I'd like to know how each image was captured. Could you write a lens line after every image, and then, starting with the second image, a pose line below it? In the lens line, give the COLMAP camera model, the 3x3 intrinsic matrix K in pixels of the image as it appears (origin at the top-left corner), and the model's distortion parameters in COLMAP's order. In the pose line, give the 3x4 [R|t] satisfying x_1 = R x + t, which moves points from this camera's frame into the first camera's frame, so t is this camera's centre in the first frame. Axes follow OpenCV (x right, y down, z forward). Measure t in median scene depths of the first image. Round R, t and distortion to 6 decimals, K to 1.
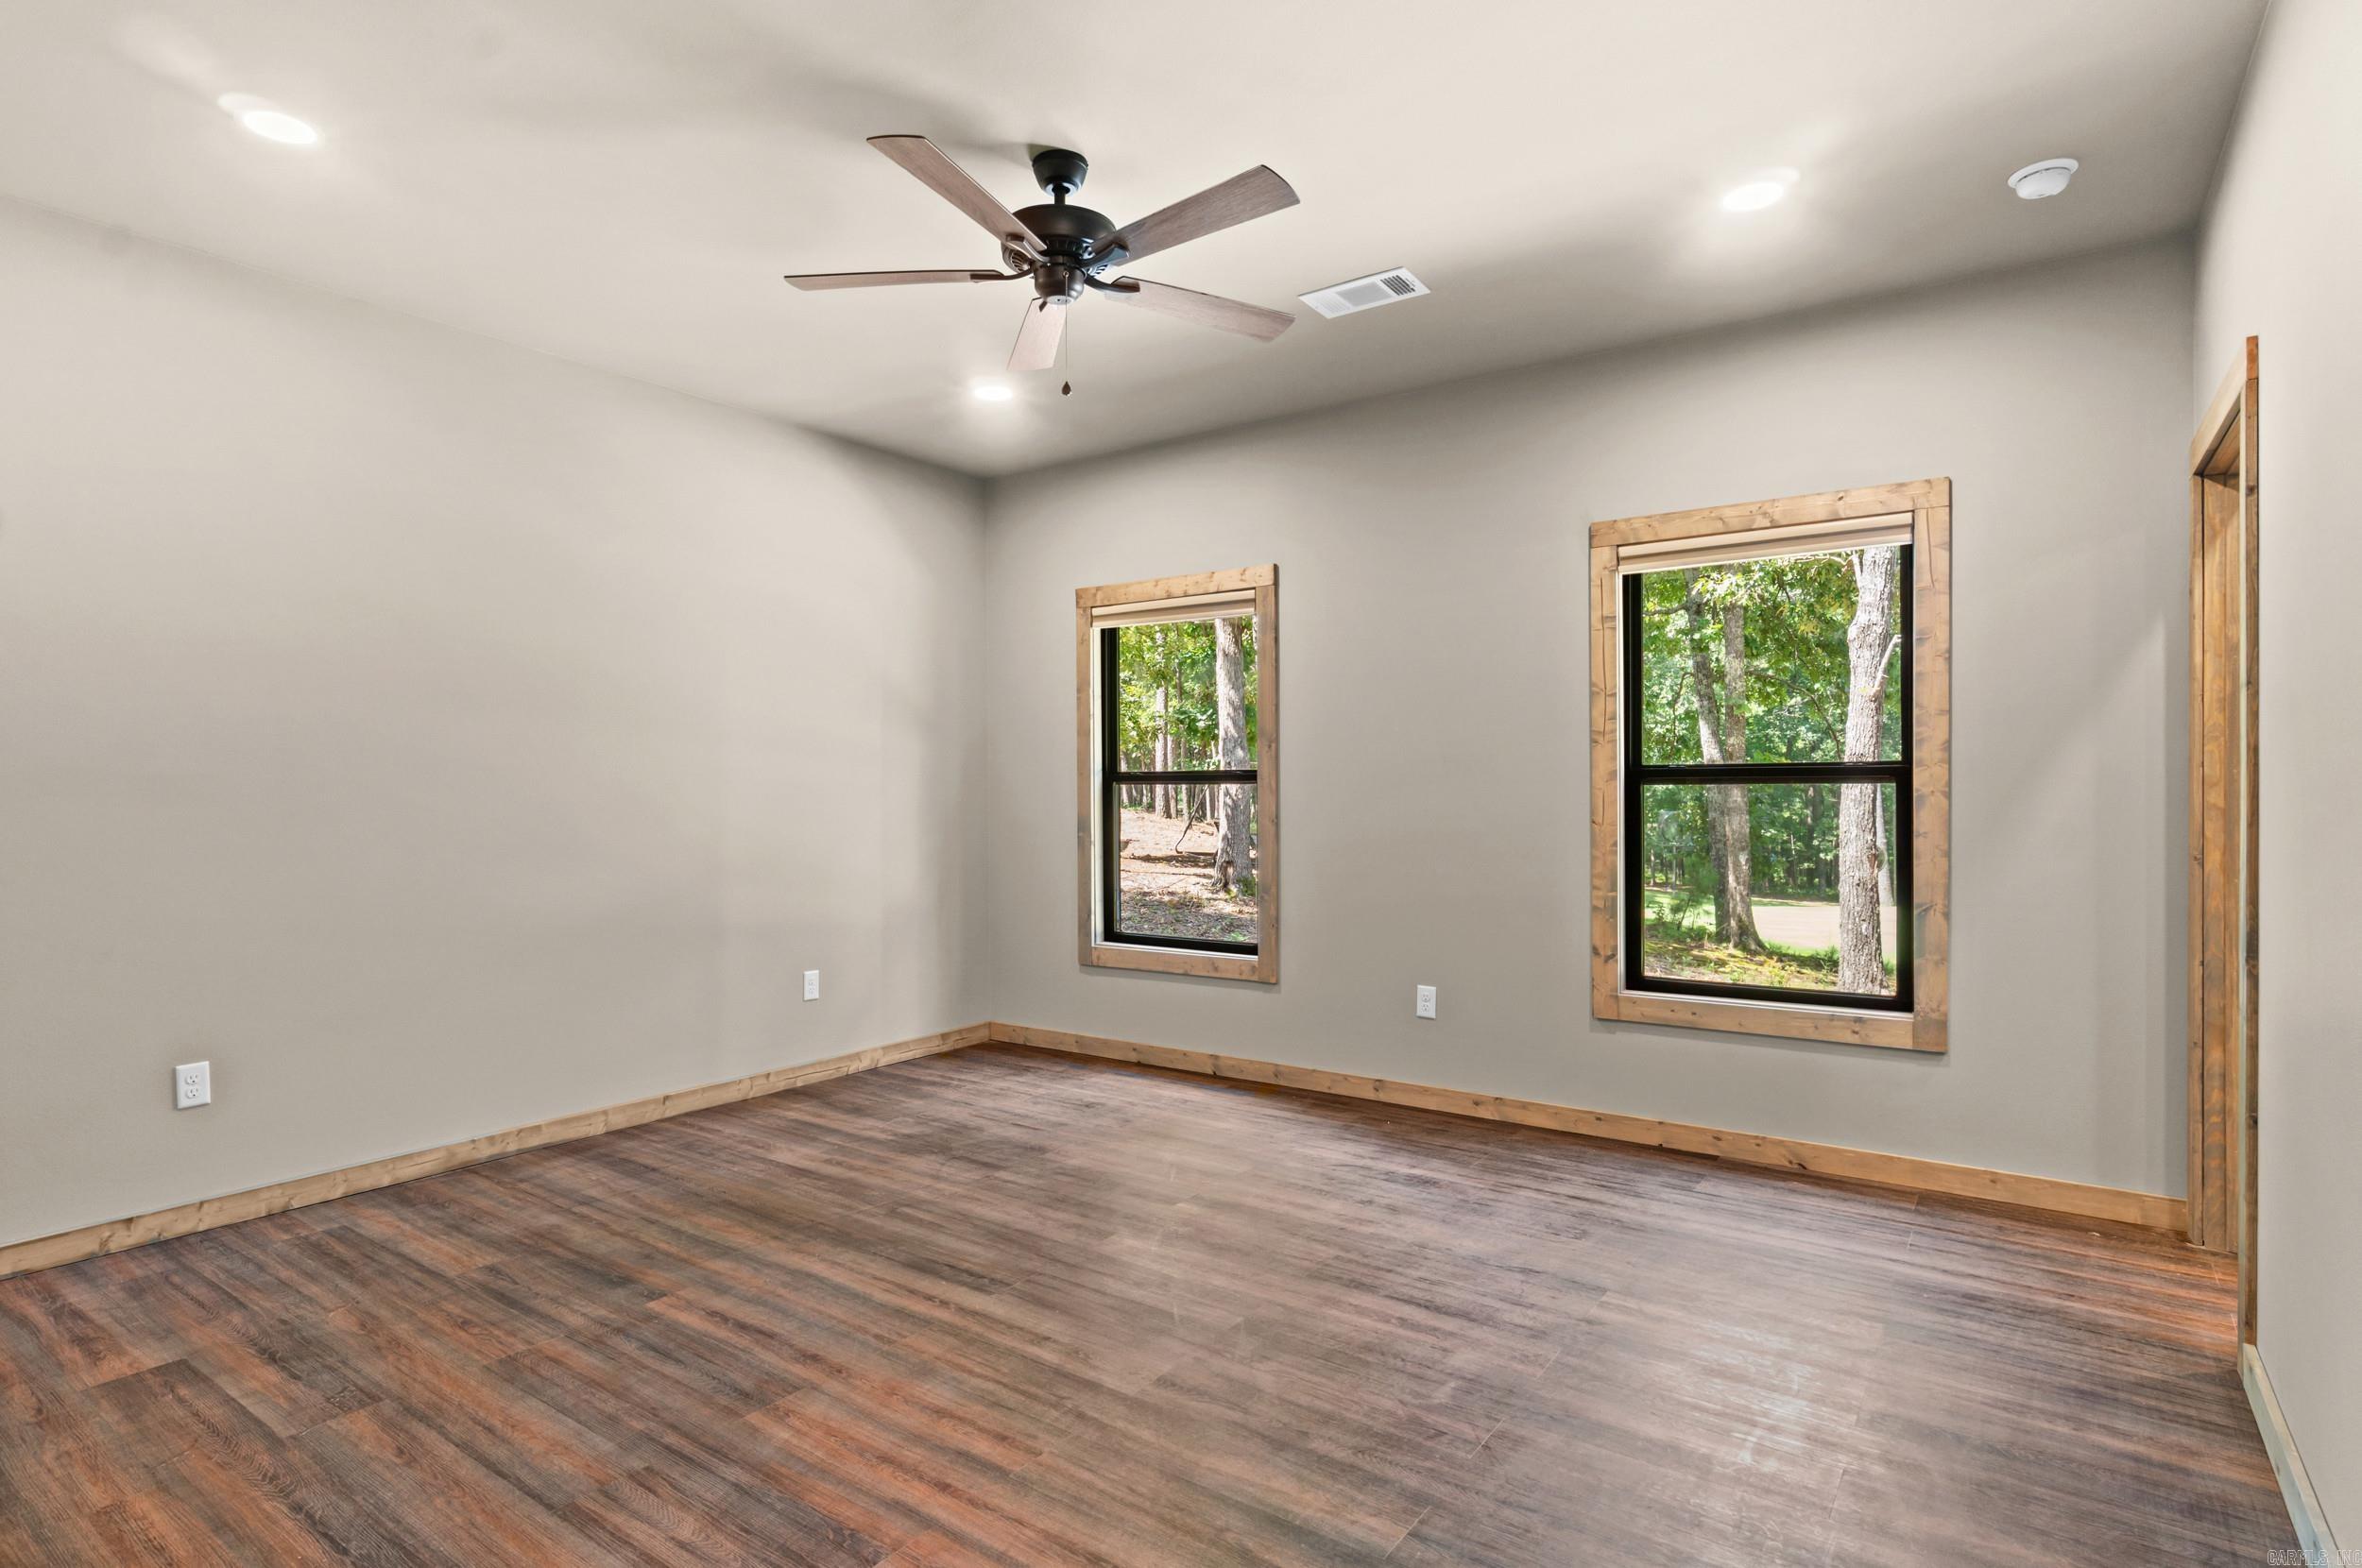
lens RADIAL K [[1205.7, 0, 1169.3], [0, 1205.7, 786.5], [0, 0, 1]] dist [-0.010064, 0.003676]
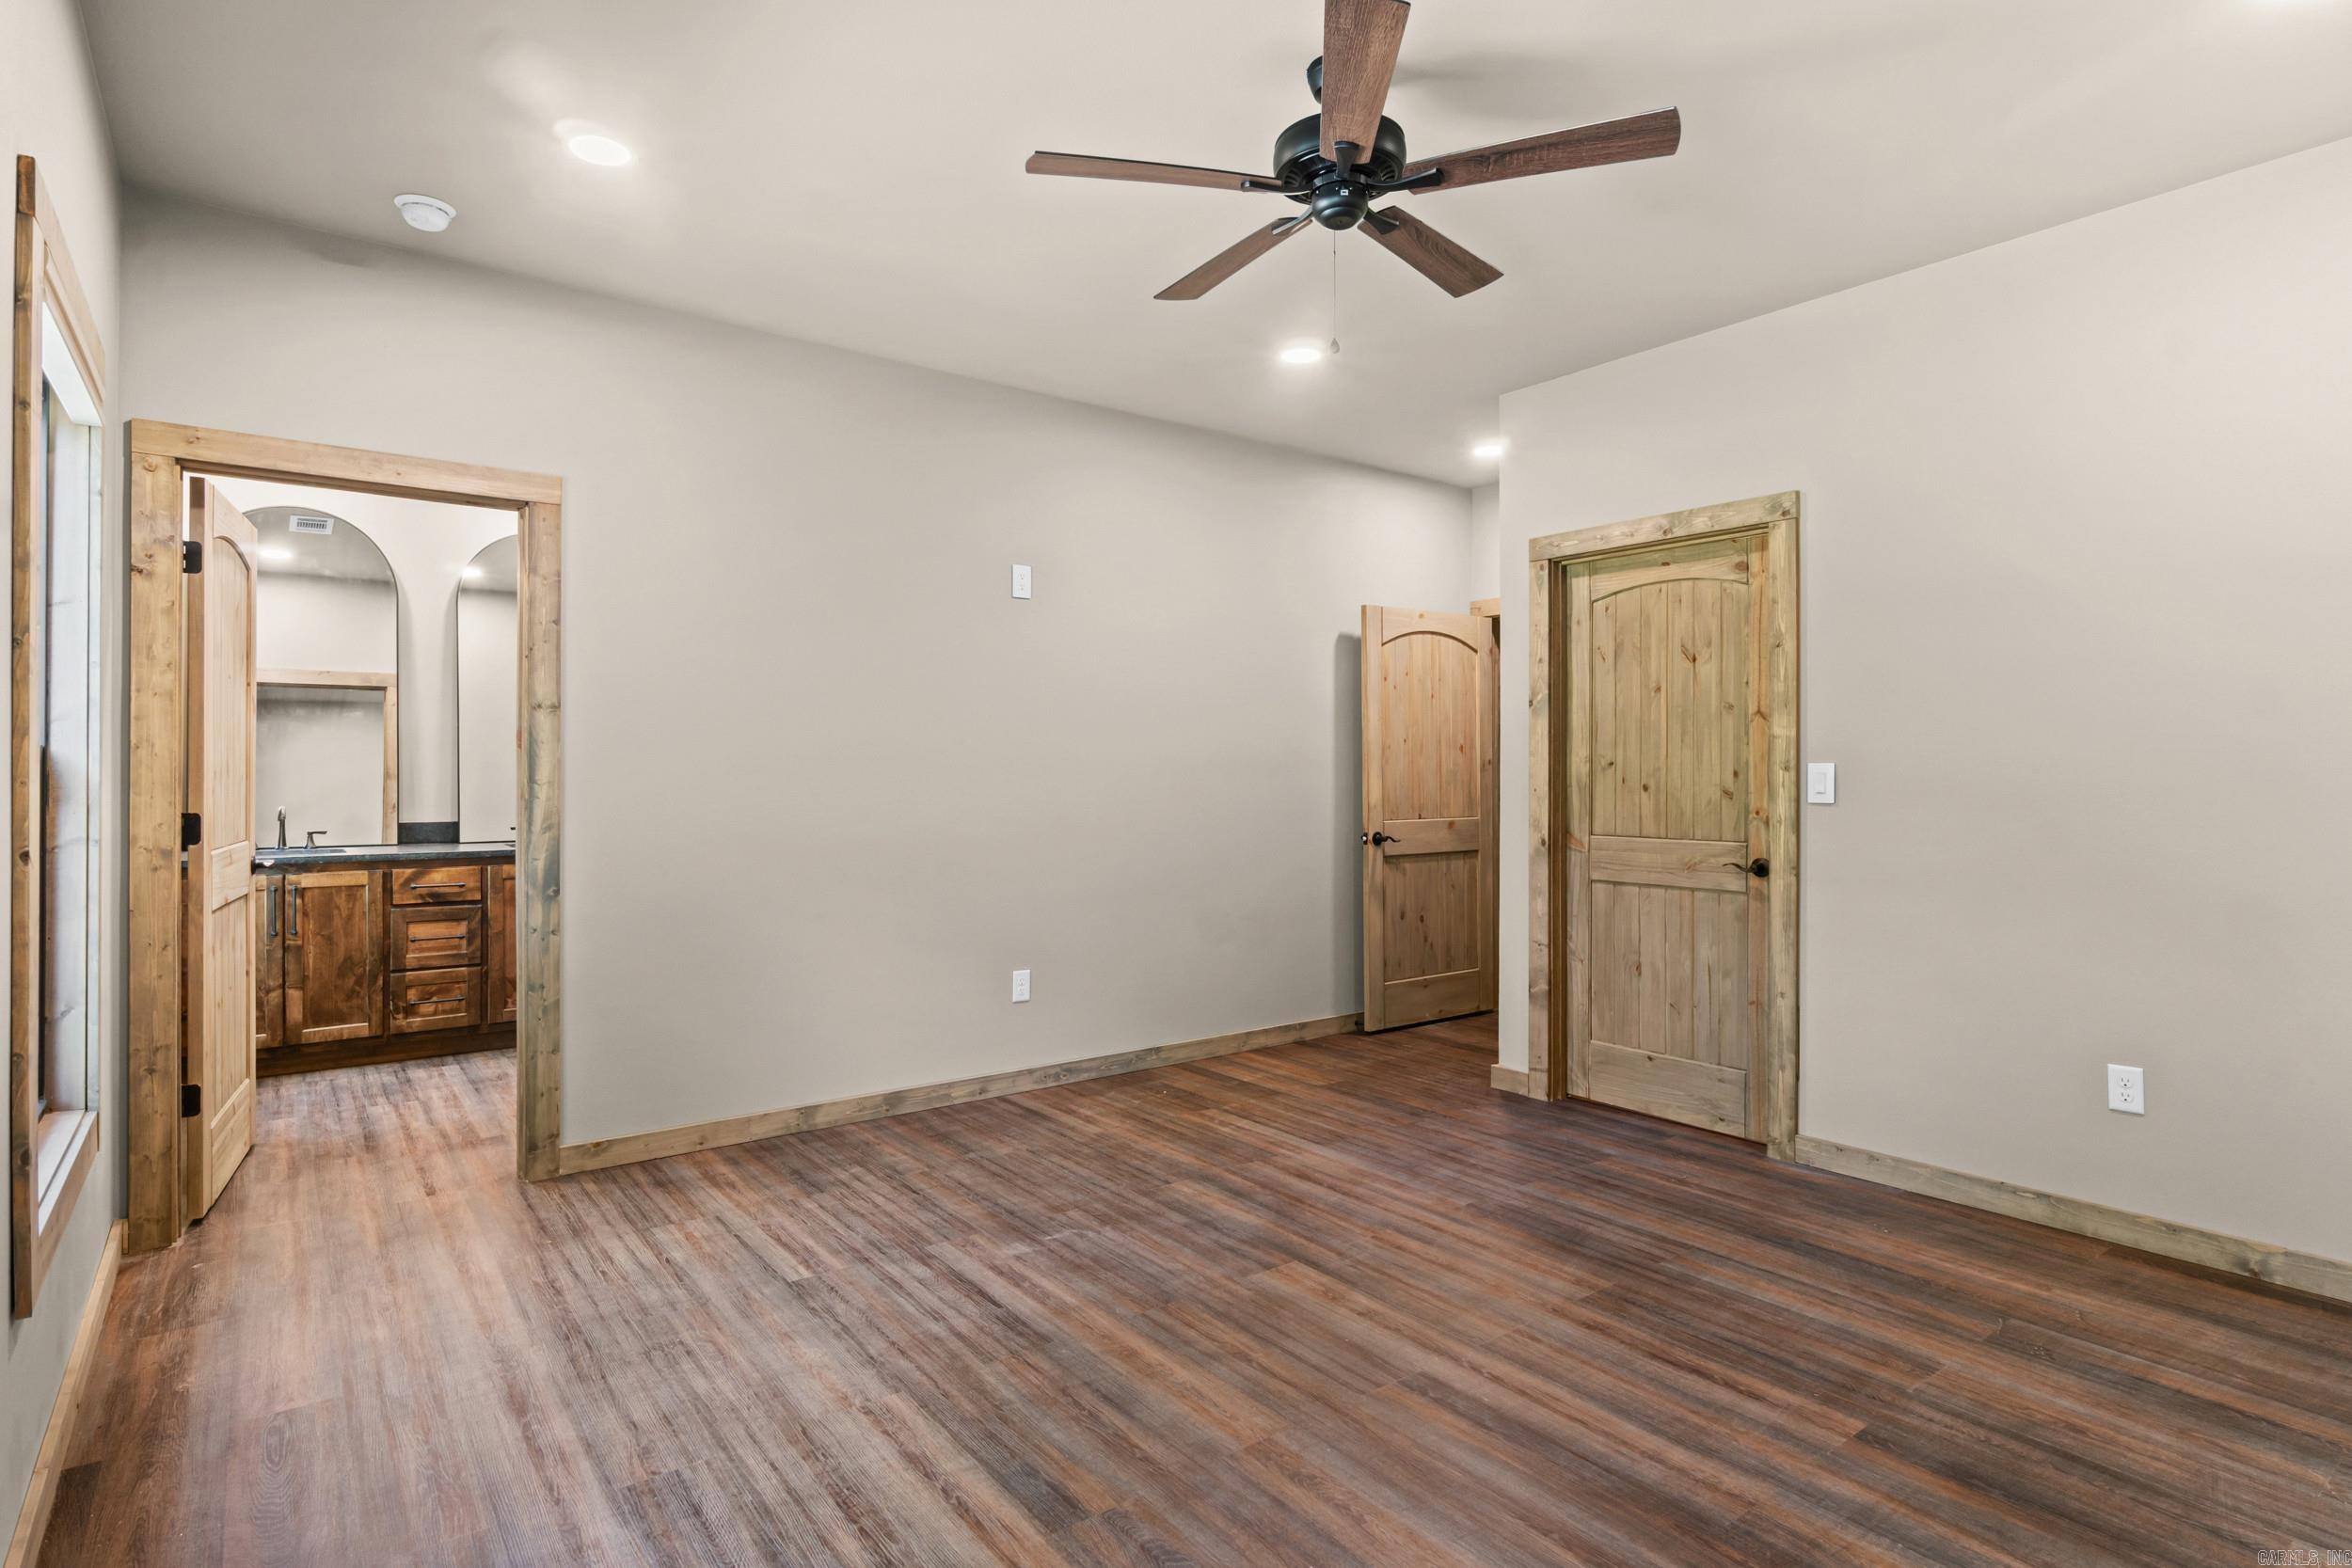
lens RADIAL K [[1200.6, 0, 1178.6], [0, 1200.6, 767.9], [0, 0, 1]] dist [-0.010064, 0.003676]
pose [[-0.958160, 0.004001, 0.286206, -0.240542], [0.002198, 0.999976, -0.006622, 0.003348], [-0.286226, -0.005716, -0.958145, 1.973226]]
